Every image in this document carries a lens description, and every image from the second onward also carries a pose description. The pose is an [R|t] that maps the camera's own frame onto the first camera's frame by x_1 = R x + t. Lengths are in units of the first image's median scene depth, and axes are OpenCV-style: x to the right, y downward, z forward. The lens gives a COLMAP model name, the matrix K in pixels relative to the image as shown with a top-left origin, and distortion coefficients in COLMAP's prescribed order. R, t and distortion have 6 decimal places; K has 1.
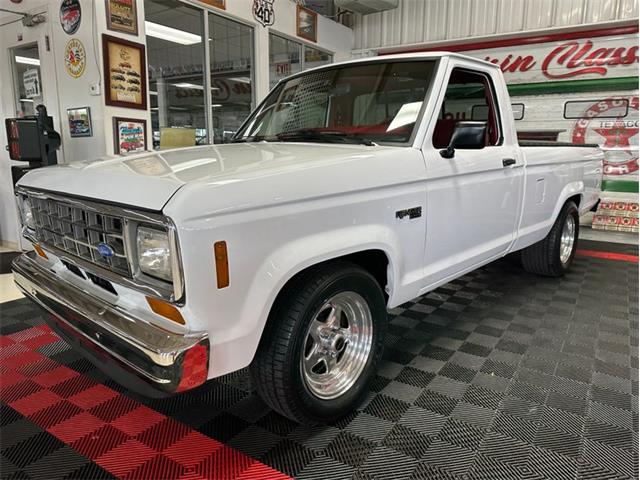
lens RADIAL K [[465.3, 0, 324.3], [0, 465.3, 231.4], [0, 0, 1]] dist [0.014346, -0.021100]
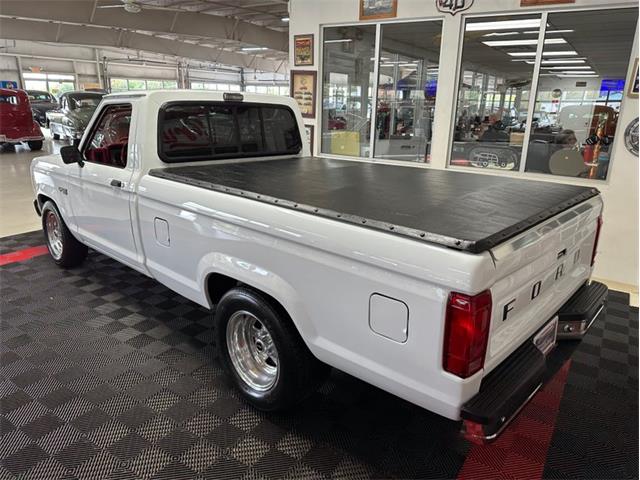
lens RADIAL K [[480.0, 0, 317.1], [0, 480.0, 242.3], [0, 0, 1]] dist [0.032792, -0.033744]
pose [[-0.032773, 0.275852, -0.960641, 1.190641], [-0.193977, 0.941126, 0.276866, -0.333810], [0.980458, 0.195417, 0.022665, 1.124856]]
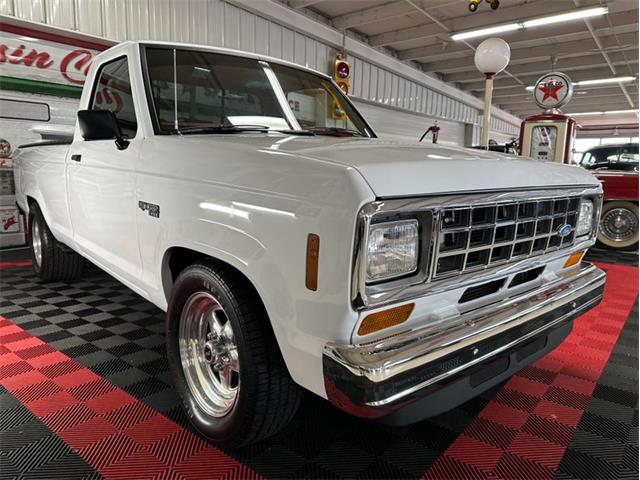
lens RADIAL K [[465.3, 0, 322.1], [0, 465.3, 238.4], [0, 0, 1]] dist [0.014346, -0.021100]
pose [[0.120916, -0.149612, 0.981323, -0.708436], [0.156476, 0.979090, 0.129991, -0.077000], [-0.980252, 0.137836, 0.141798, 0.591960]]
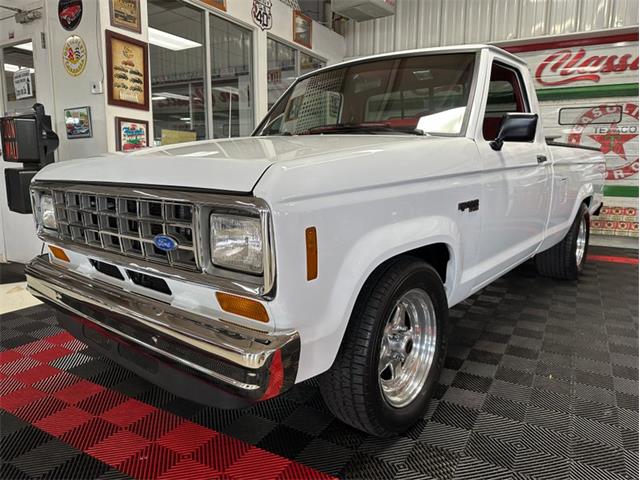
lens RADIAL K [[465.3, 0, 317.8], [0, 465.3, 229.1], [0, 0, 1]] dist [0.014346, -0.021100]
pose [[0.998566, -0.009111, 0.052746, -0.094958], [0.010997, 0.999306, -0.035580, 0.020901], [-0.052385, 0.036109, 0.997974, 0.040987]]
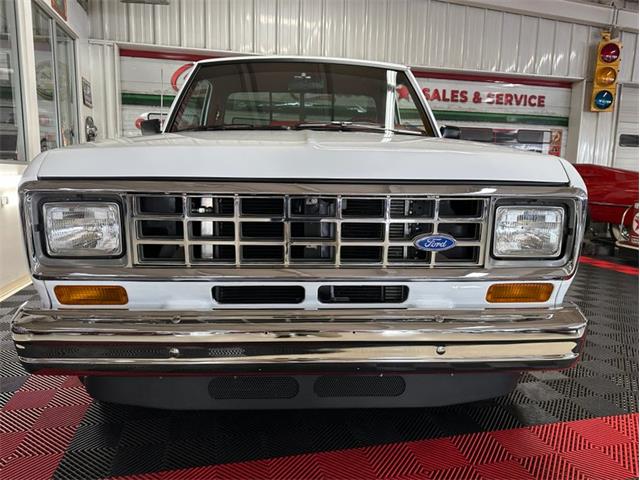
lens RADIAL K [[448.3, 0, 316.6], [0, 448.3, 235.6], [0, 0, 1]] dist [0.029923, -0.022562]
pose [[0.708883, -0.093578, 0.699091, -0.500379], [0.103893, 0.994202, 0.027732, -0.007329], [-0.697633, 0.052972, 0.714494, 0.238140]]
